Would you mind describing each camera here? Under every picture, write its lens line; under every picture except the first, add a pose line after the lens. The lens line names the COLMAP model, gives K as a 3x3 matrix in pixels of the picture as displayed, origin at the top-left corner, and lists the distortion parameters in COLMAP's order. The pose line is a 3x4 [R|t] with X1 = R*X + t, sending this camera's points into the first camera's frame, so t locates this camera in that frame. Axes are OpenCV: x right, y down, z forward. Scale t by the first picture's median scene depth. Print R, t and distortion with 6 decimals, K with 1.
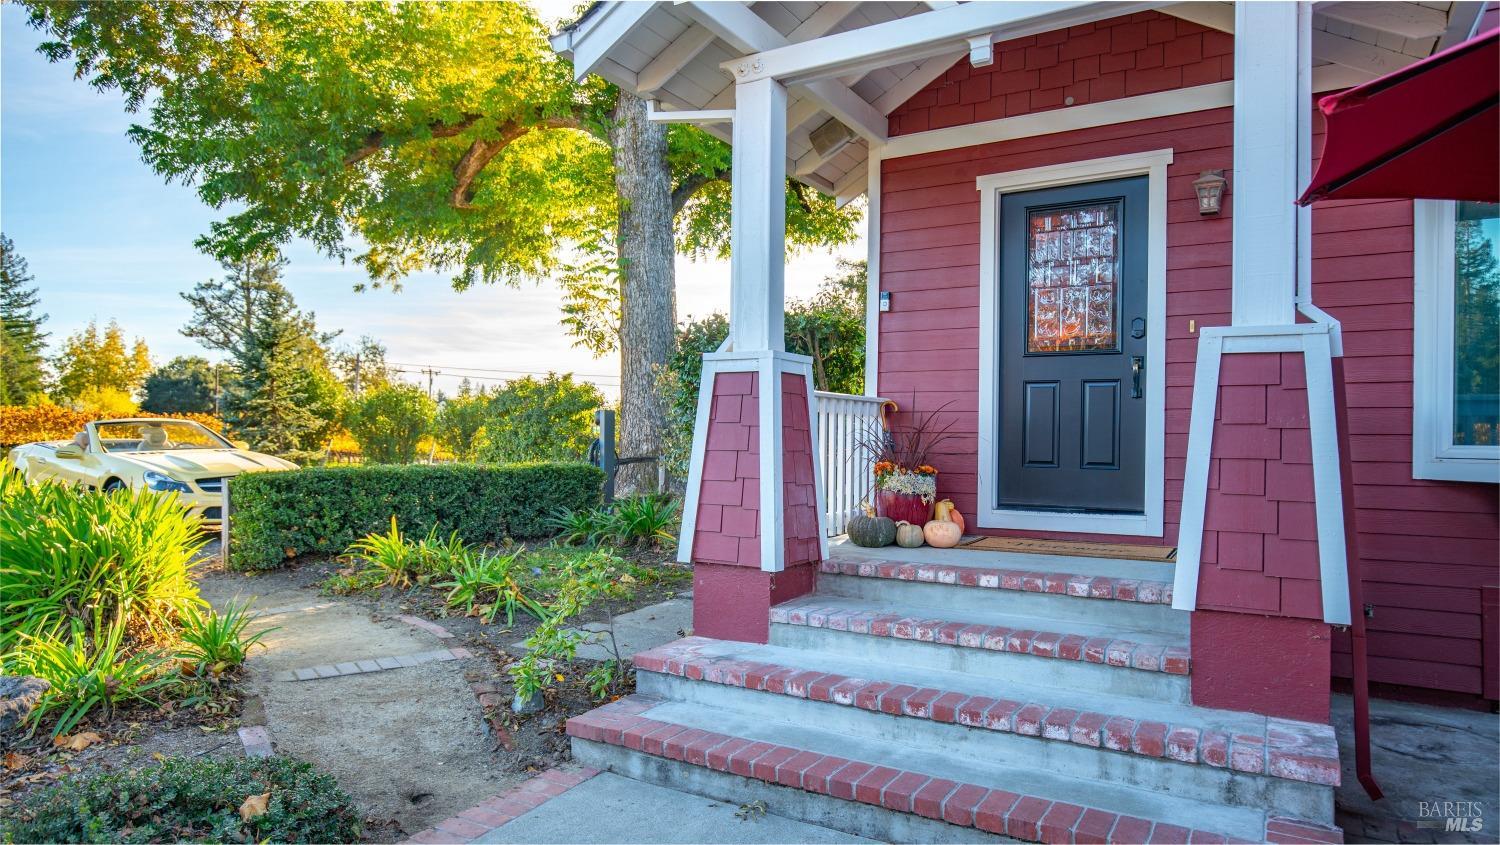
lens RADIAL K [[916.2, 0, 750.0], [0, 916.2, 422.5], [0, 0, 1]] dist [-0.022068, 0.017194]
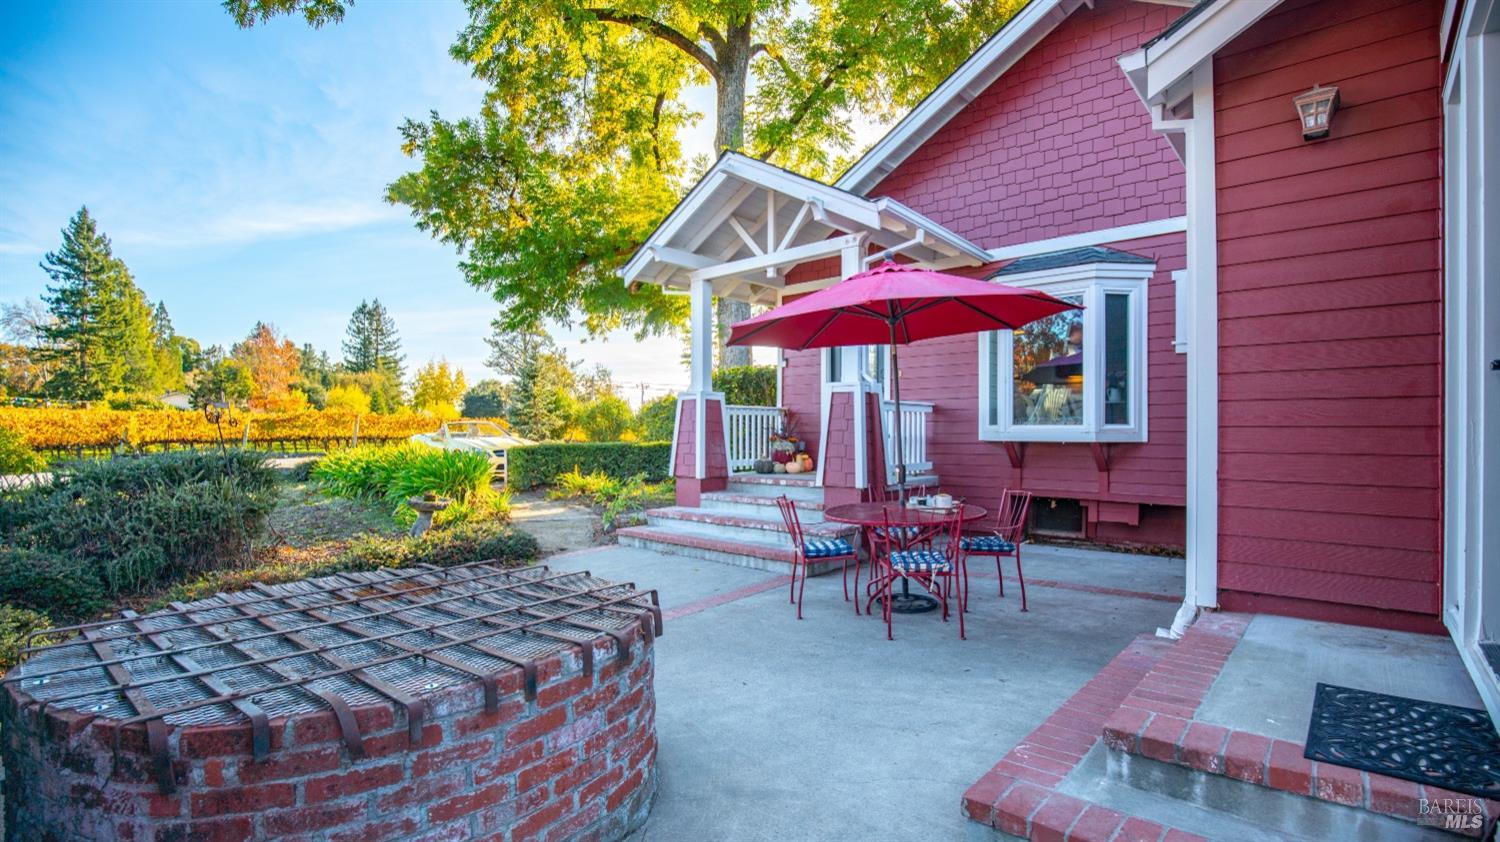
lens RADIAL K [[694.0, 0, 750.0], [0, 694.0, 421.0], [0, 0, 1]] dist [-0.023014, -0.000153]
pose [[0.981431, -0.013030, -0.191370, 0.161887], [0.013513, 0.999908, 0.001219, 0.000845], [0.191337, -0.003782, 0.981517, -0.262782]]
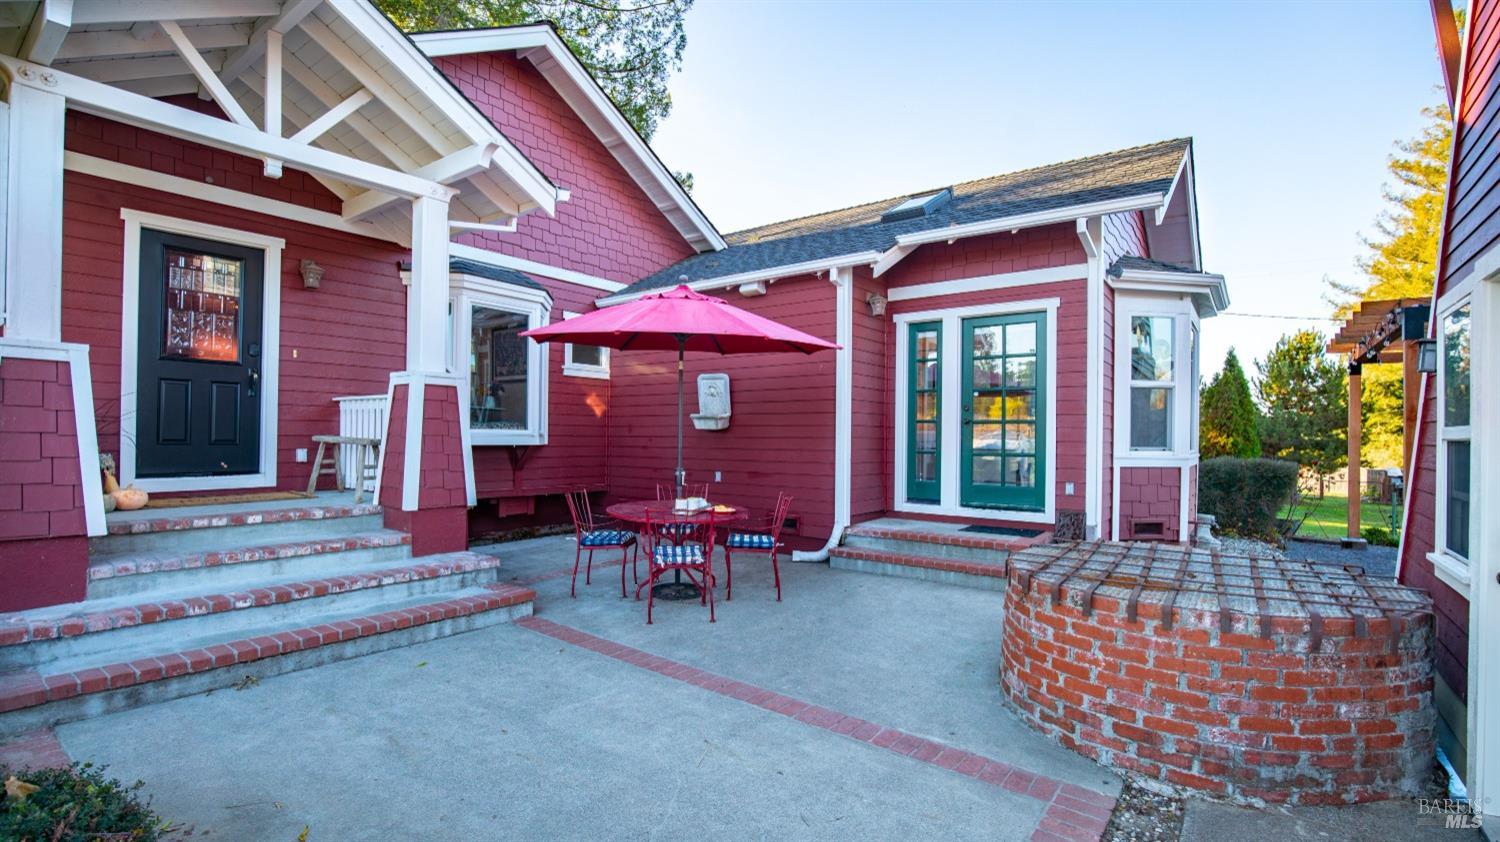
lens RADIAL K [[694.0, 0, 750.0], [0, 694.0, 421.0], [0, 0, 1]] dist [-0.023014, -0.000153]
pose [[0.103645, 0.011641, 0.994546, -0.231344], [-0.028277, 0.999562, -0.008753, 0.000090], [-0.994212, -0.027216, 0.103929, 0.026093]]
